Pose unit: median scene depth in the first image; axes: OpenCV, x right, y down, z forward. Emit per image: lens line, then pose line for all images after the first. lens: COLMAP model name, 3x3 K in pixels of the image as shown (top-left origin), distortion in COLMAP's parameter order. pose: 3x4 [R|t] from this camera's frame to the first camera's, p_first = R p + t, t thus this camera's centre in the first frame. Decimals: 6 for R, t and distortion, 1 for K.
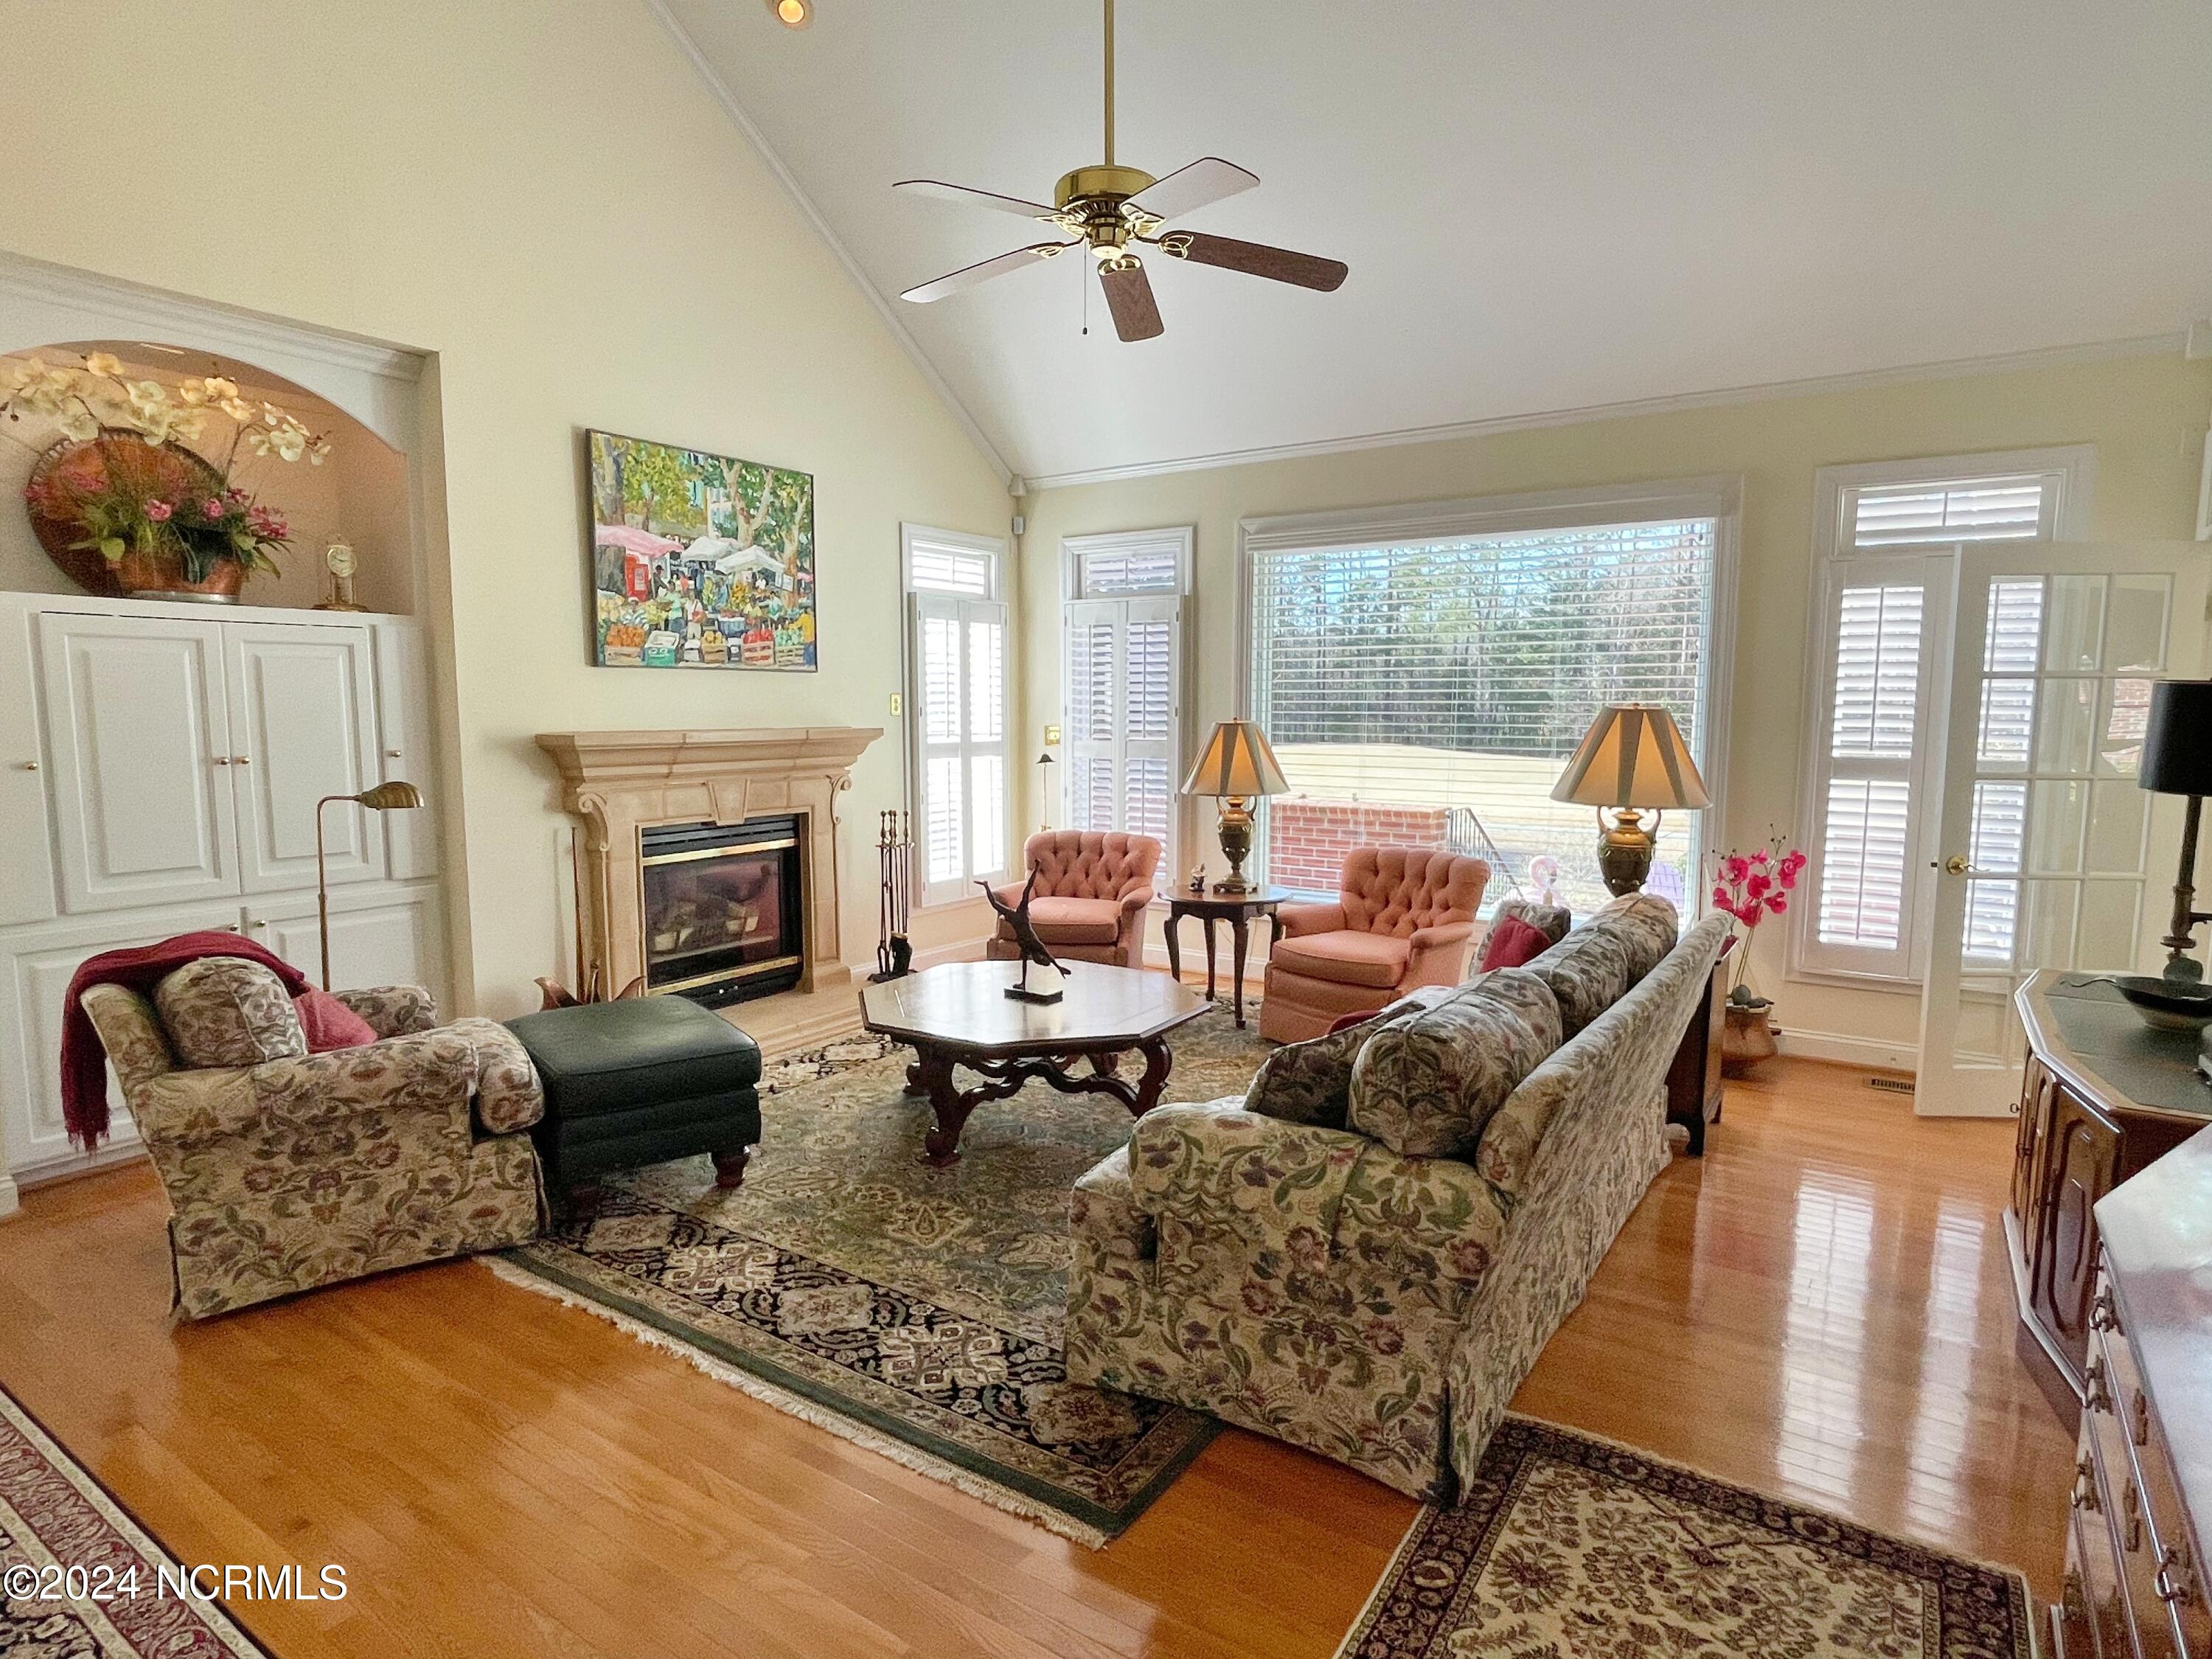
lens RADIAL K [[1218.7, 0, 1109.6], [0, 1218.7, 844.0], [0, 0, 1]] dist [-0.001237, -0.001973]
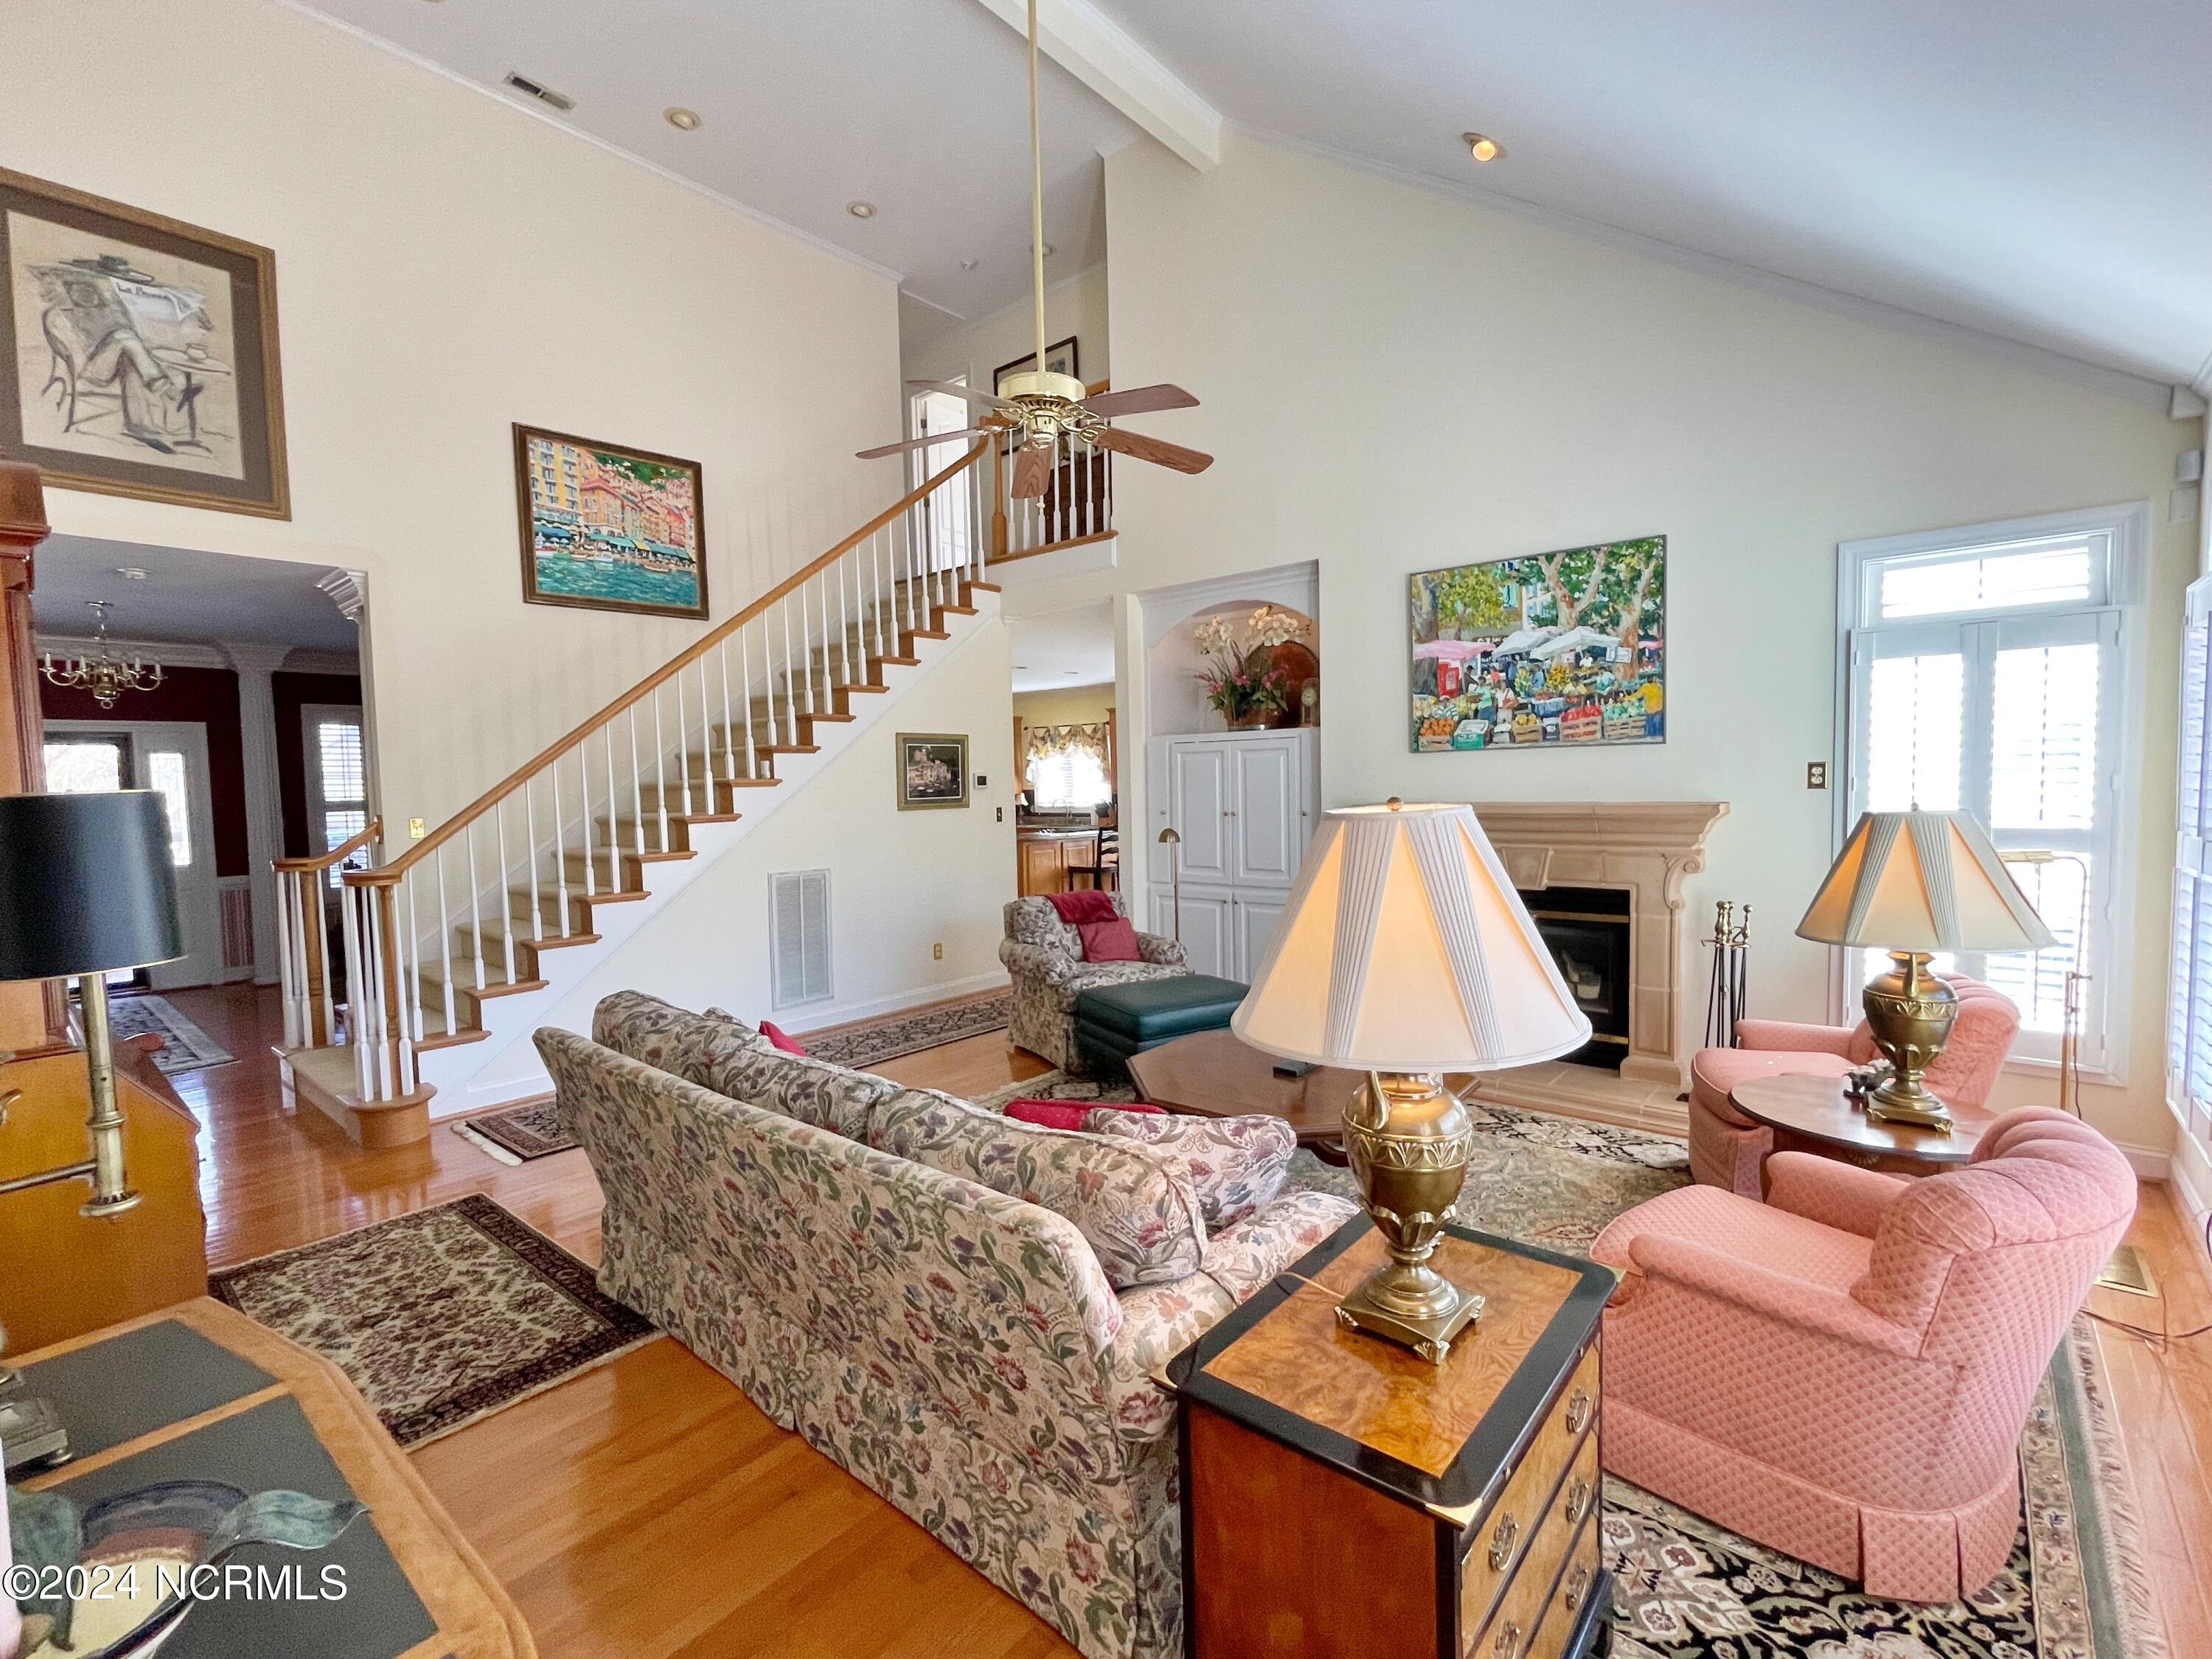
lens RADIAL K [[992.2, 0, 1101.5], [0, 992.2, 834.4], [0, 0, 1]] dist [-0.002624, 0.000390]
pose [[-0.121310, 0.055214, -0.991078, 0.701480], [-0.093976, 0.993328, 0.066842, -0.101445], [0.988156, 0.101246, -0.115312, 0.826891]]
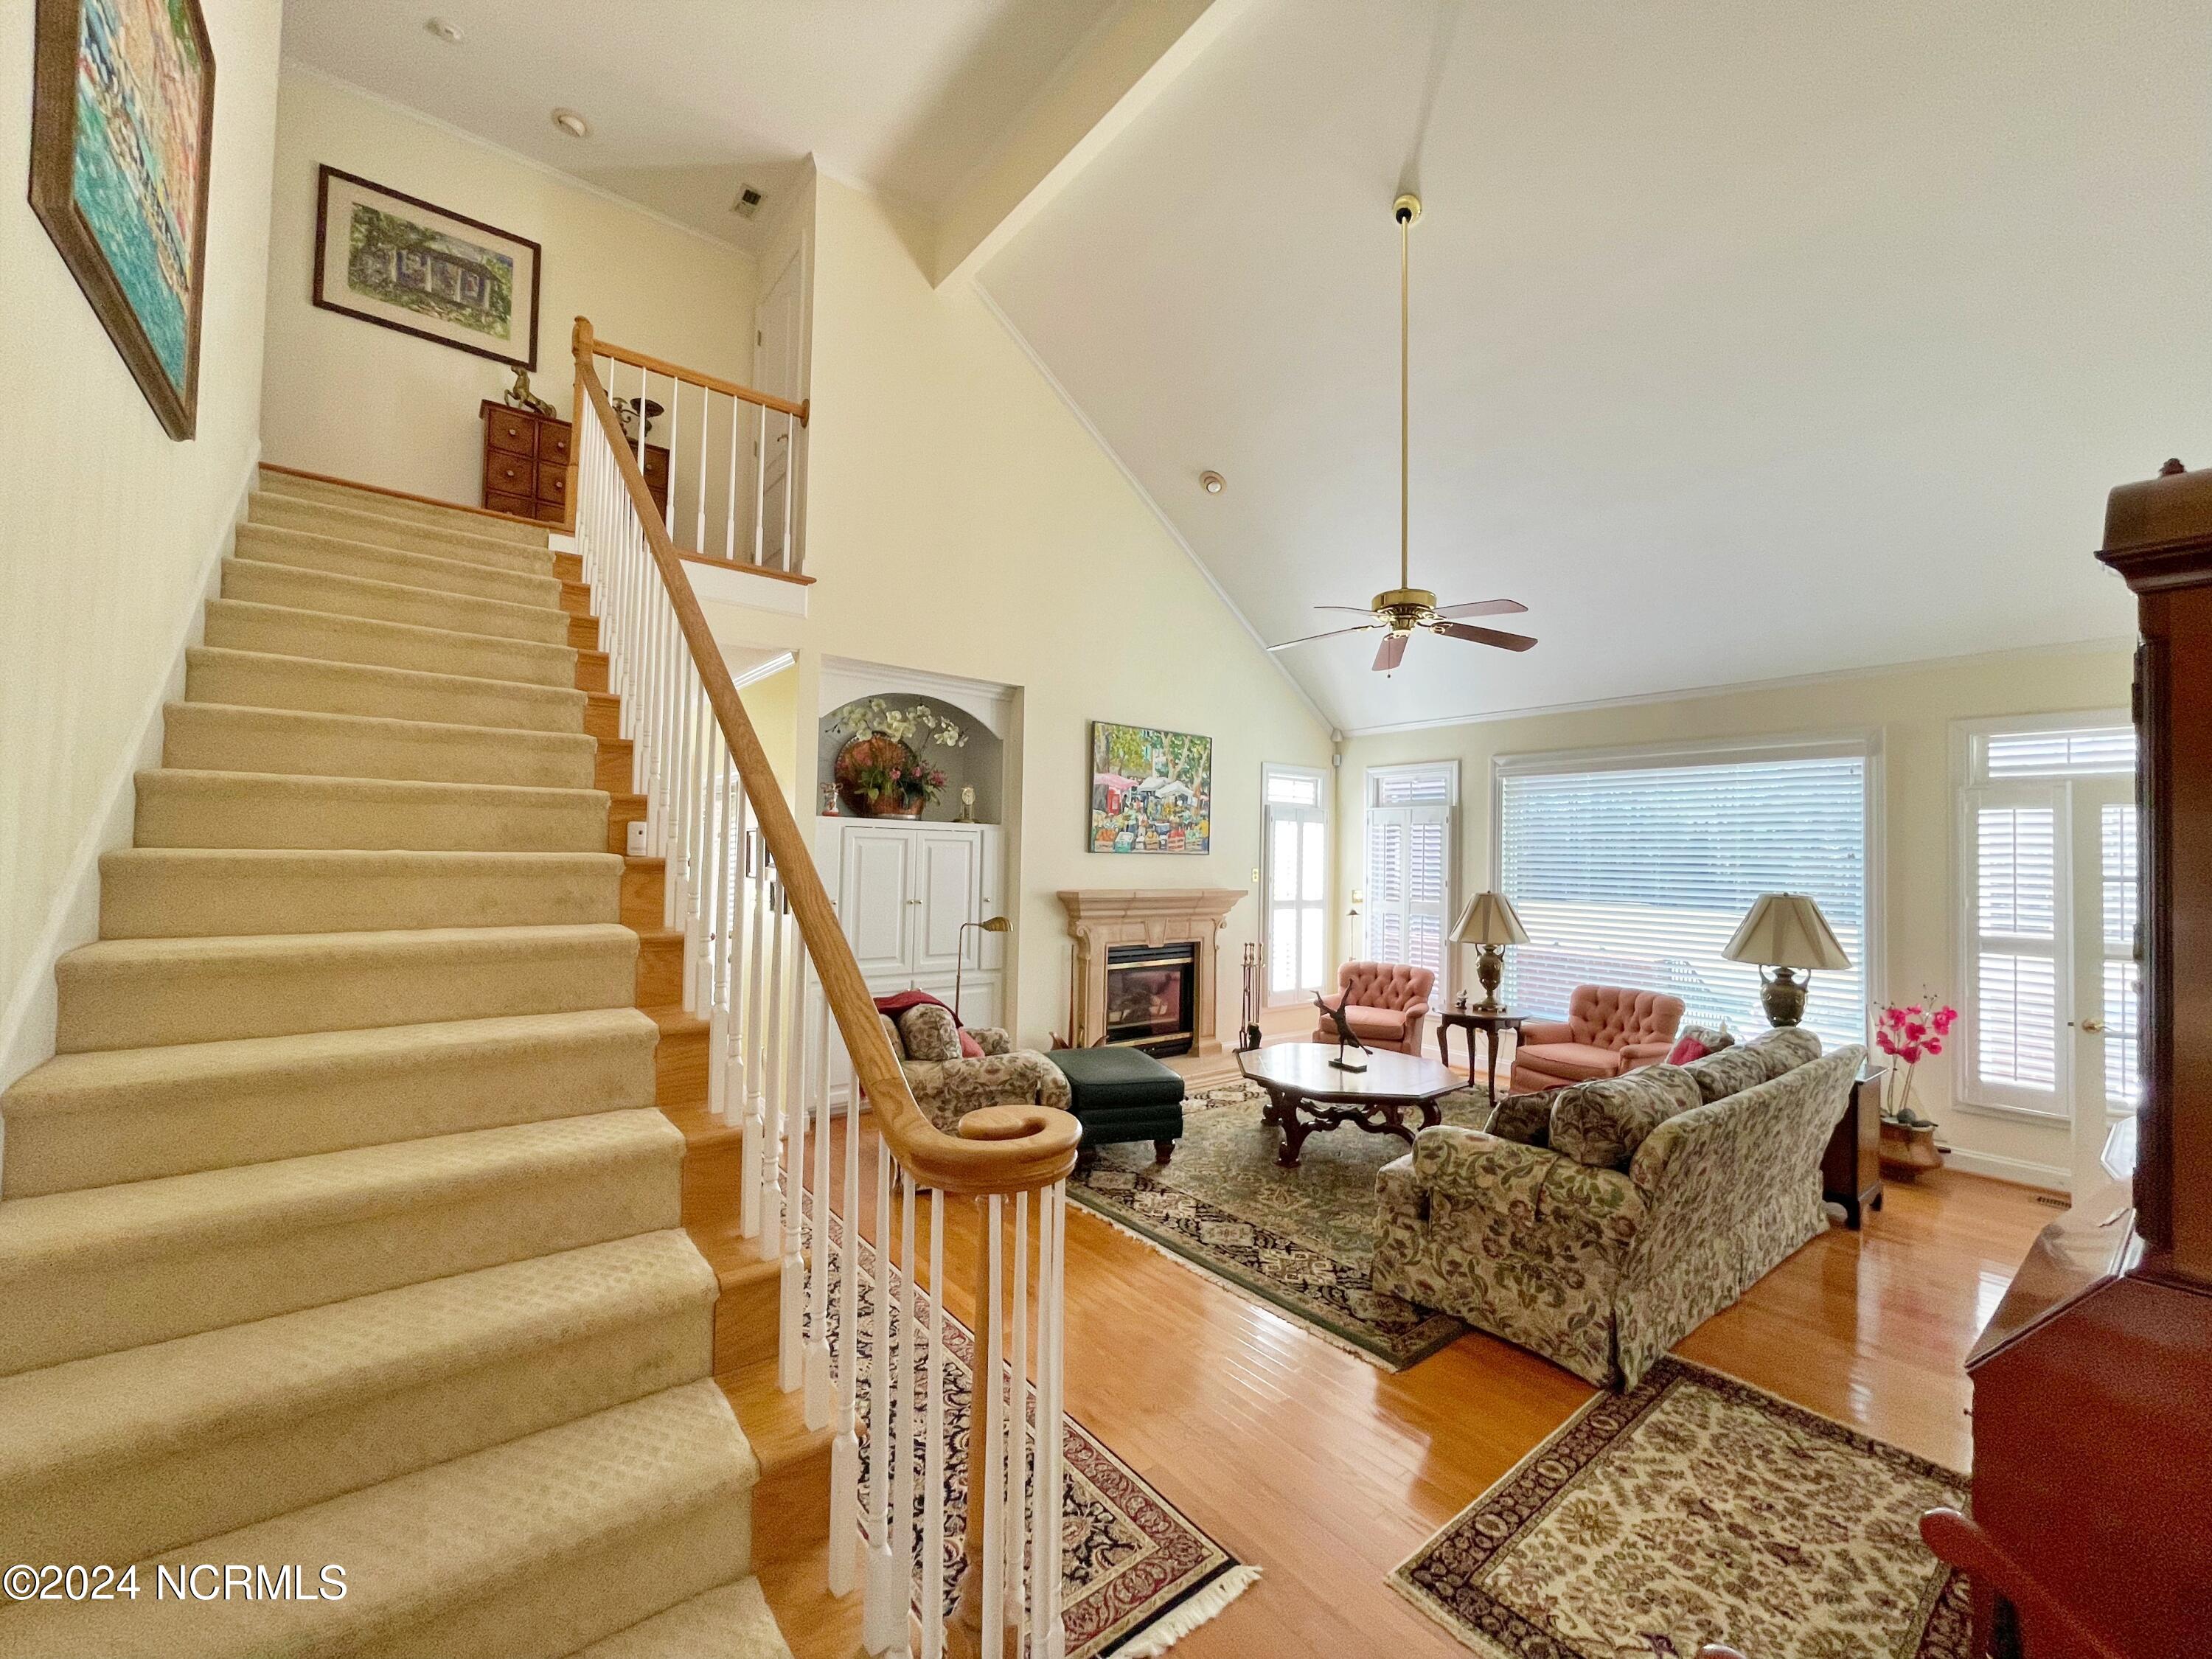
lens RADIAL K [[896.1, 0, 1106.3], [0, 896.1, 834.0], [0, 0, 1]] dist [-0.003953, 0.002213]
pose [[0.951668, 0.008645, -0.307006, -0.006125], [-0.053179, 0.989144, -0.136993, 0.001839], [0.302489, 0.146698, 0.941796, -0.208824]]
